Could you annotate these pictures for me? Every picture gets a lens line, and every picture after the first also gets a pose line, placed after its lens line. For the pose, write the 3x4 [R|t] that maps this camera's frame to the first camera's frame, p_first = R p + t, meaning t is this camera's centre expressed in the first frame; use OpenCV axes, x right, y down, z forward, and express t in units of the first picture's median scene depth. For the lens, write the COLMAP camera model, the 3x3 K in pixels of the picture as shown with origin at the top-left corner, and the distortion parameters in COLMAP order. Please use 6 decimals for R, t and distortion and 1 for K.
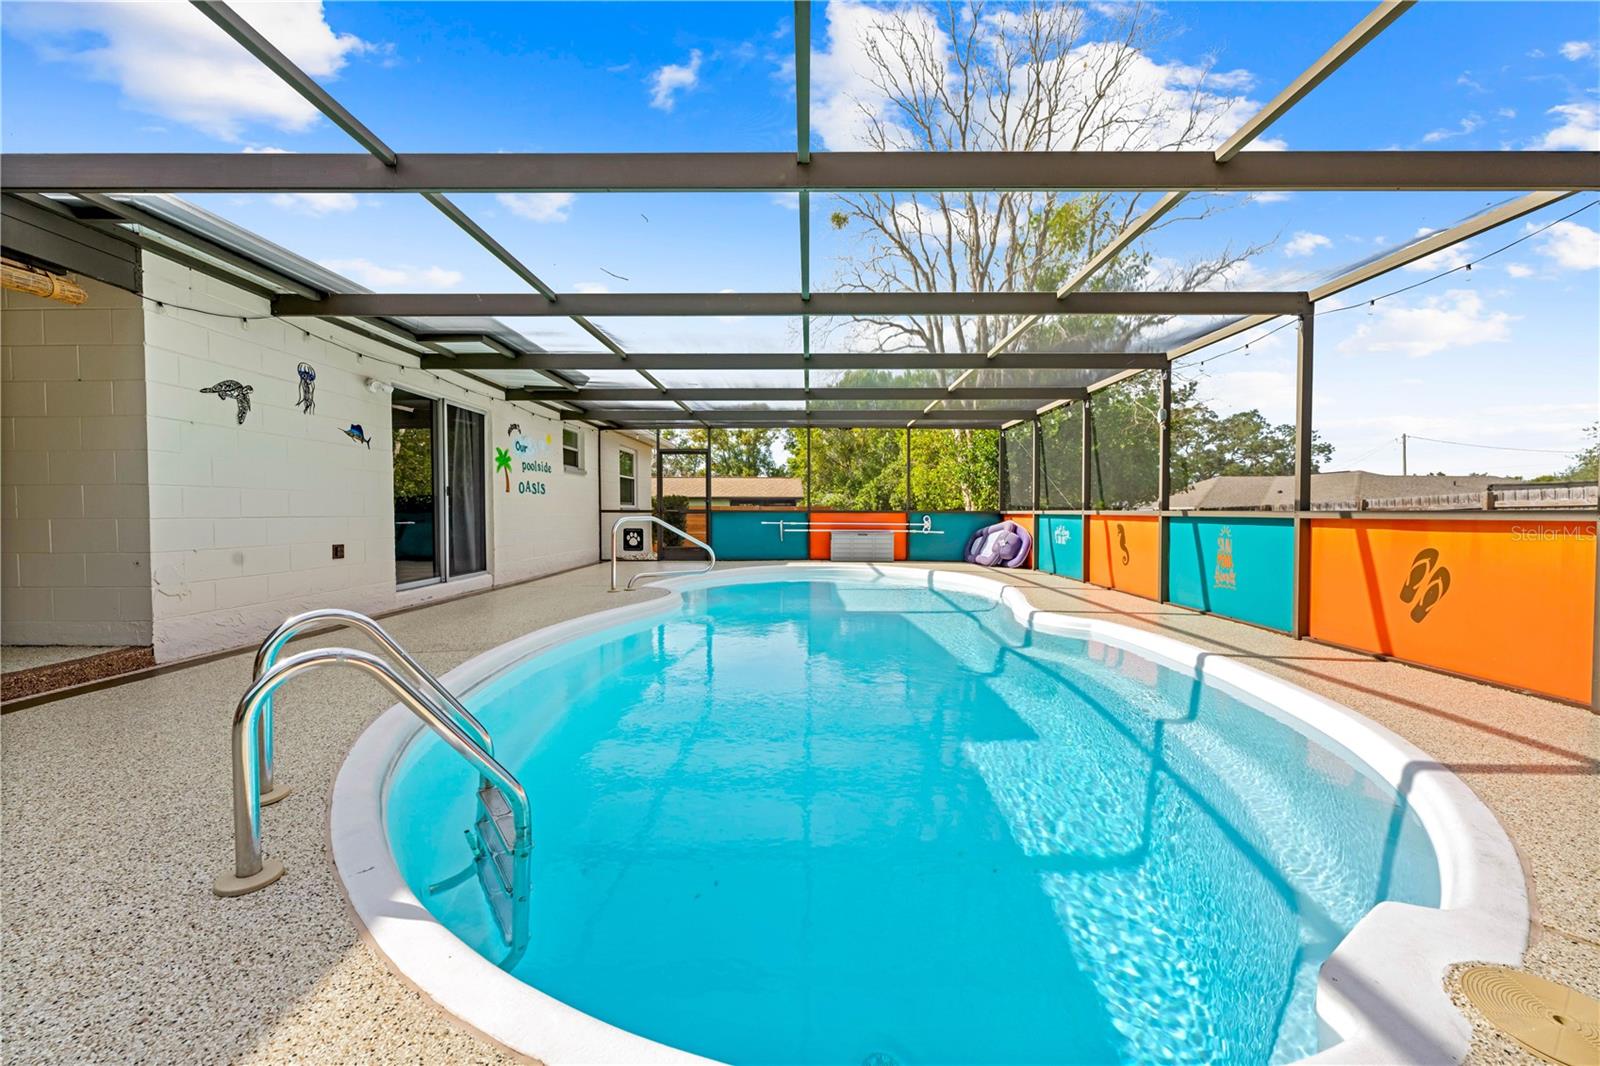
lens RADIAL K [[639.4, 0, 794.6], [0, 639.4, 528.1], [0, 0, 1]] dist [-0.001220, 0.000000]
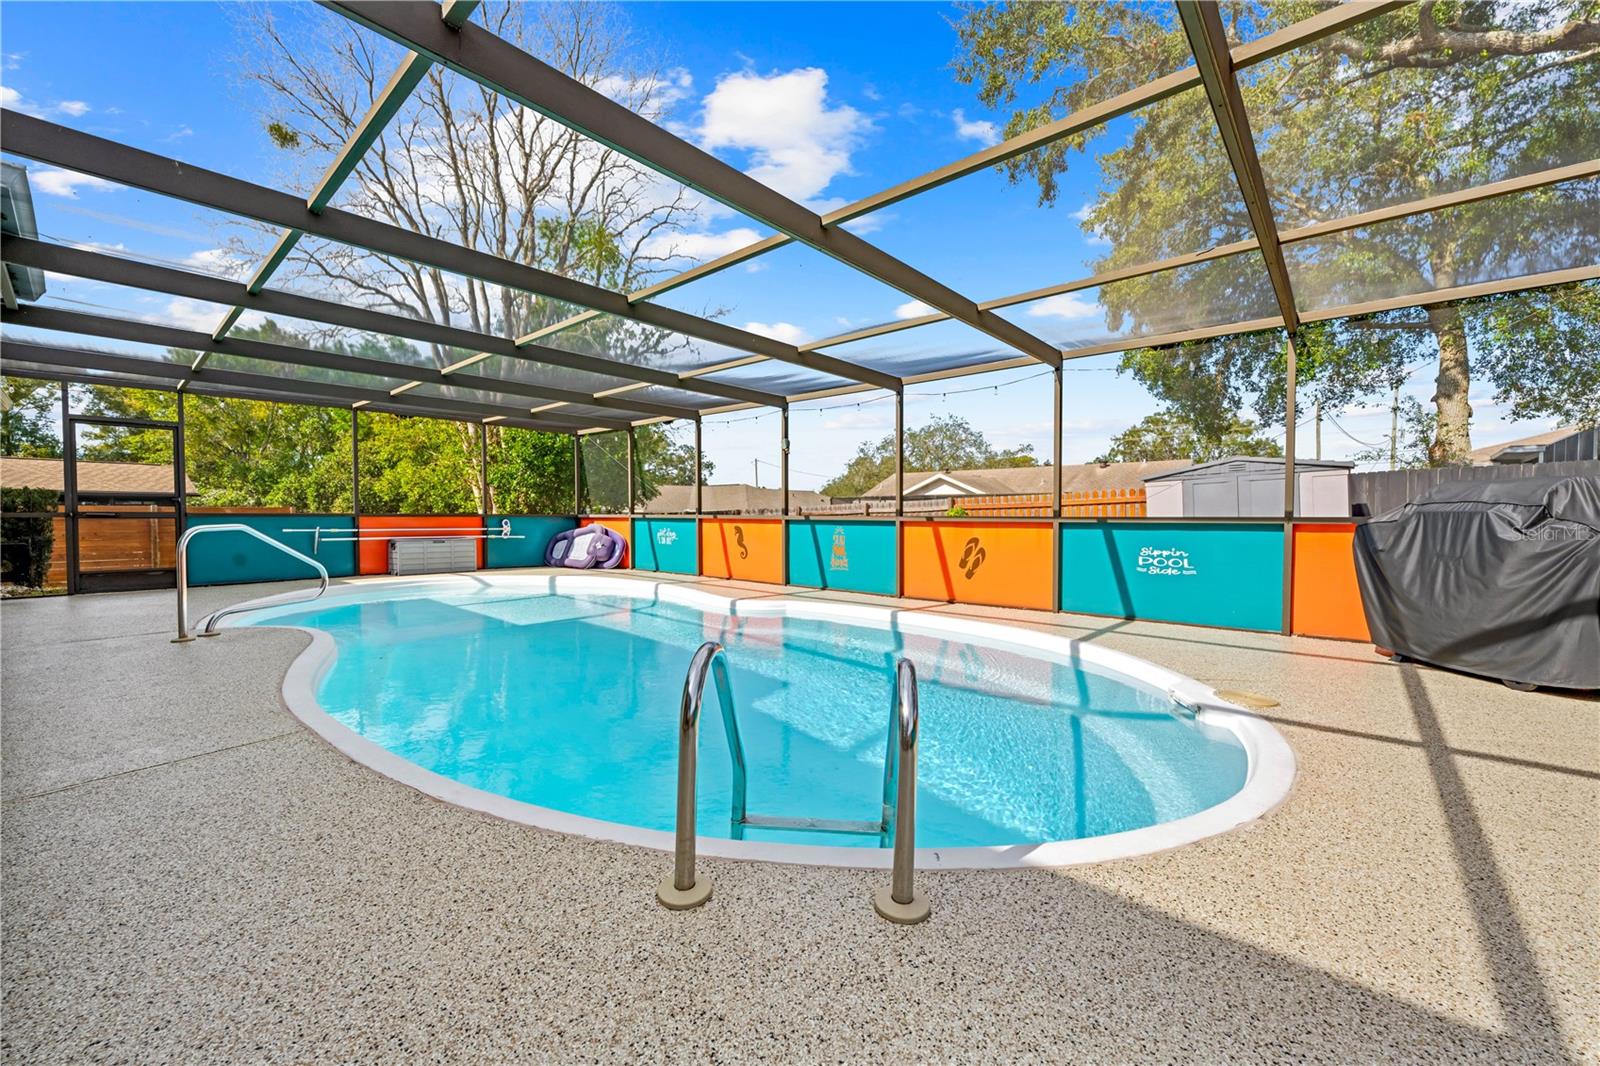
lens RADIAL K [[639.4, 0, 794.6], [0, 639.4, 528.1], [0, 0, 1]] dist [-0.001220, 0.000000]
pose [[0.654922, -0.015998, 0.755527, -0.239587], [0.018007, 0.999822, 0.005561, -0.004817], [-0.755482, 0.009962, 0.655094, 0.068052]]
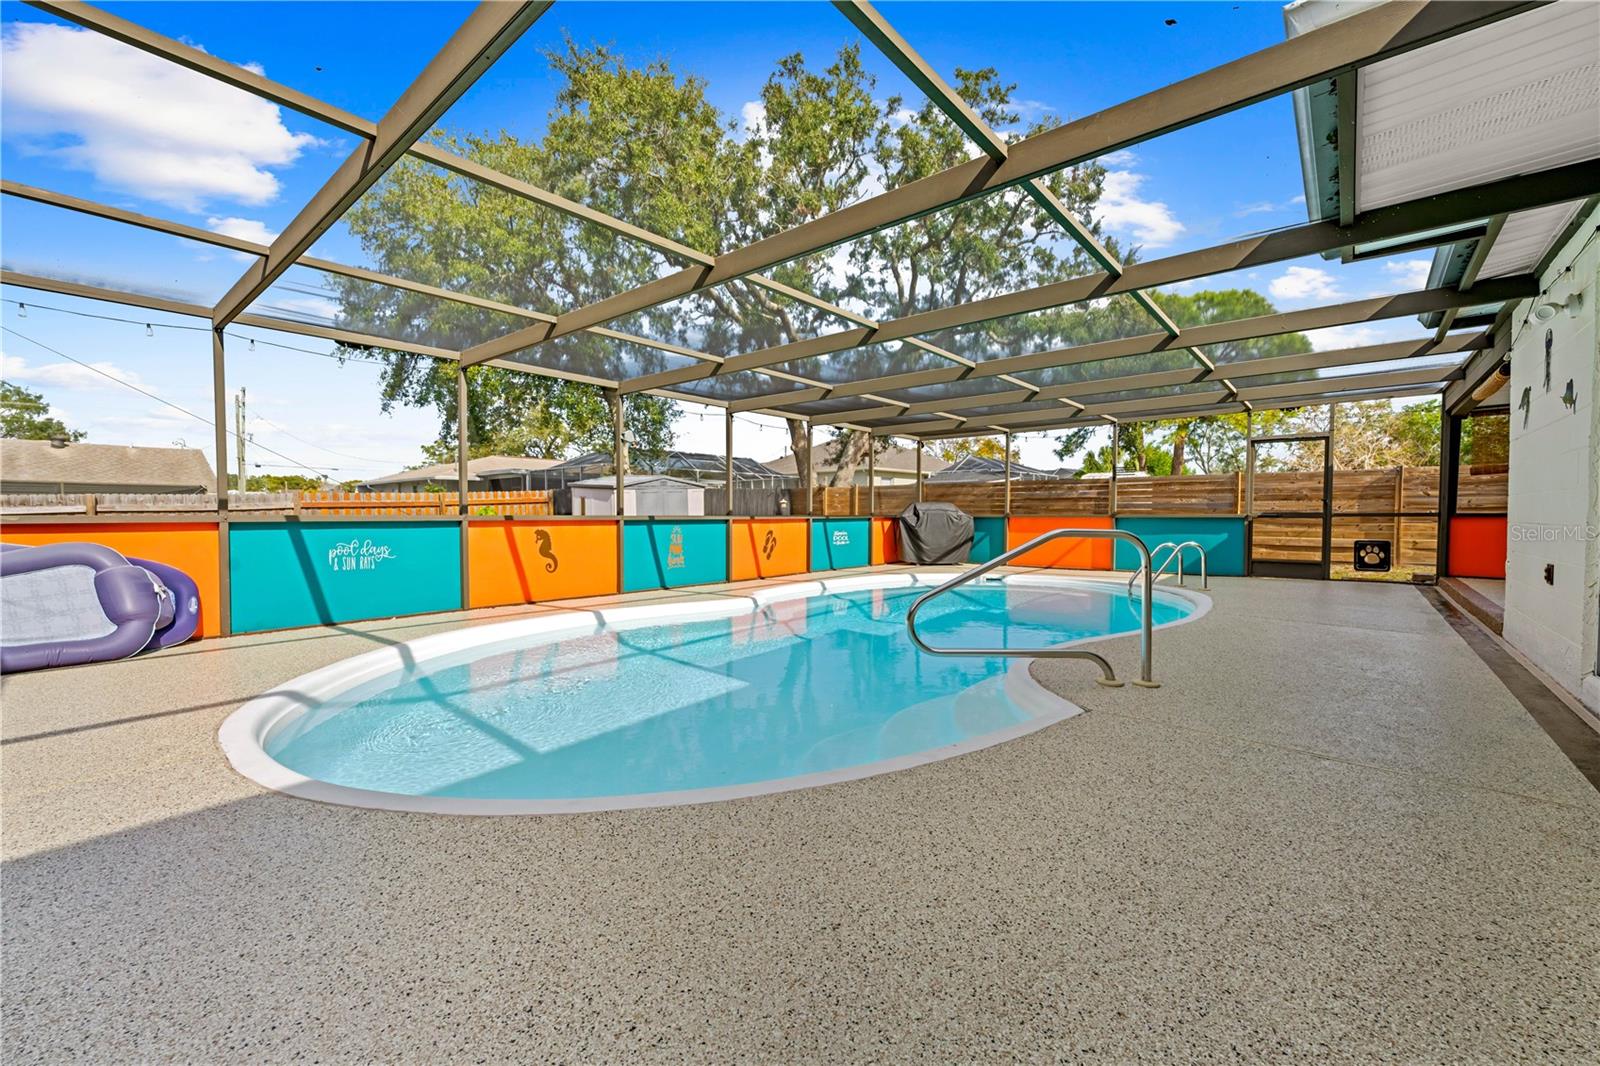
lens RADIAL K [[639.4, 0, 794.6], [0, 639.4, 528.1], [0, 0, 1]] dist [-0.001220, 0.000000]
pose [[-0.769966, -0.017352, 0.637849, -0.241552], [0.013796, 0.998944, 0.043829, -0.029631], [-0.637935, 0.042546, -0.768914, 0.988118]]
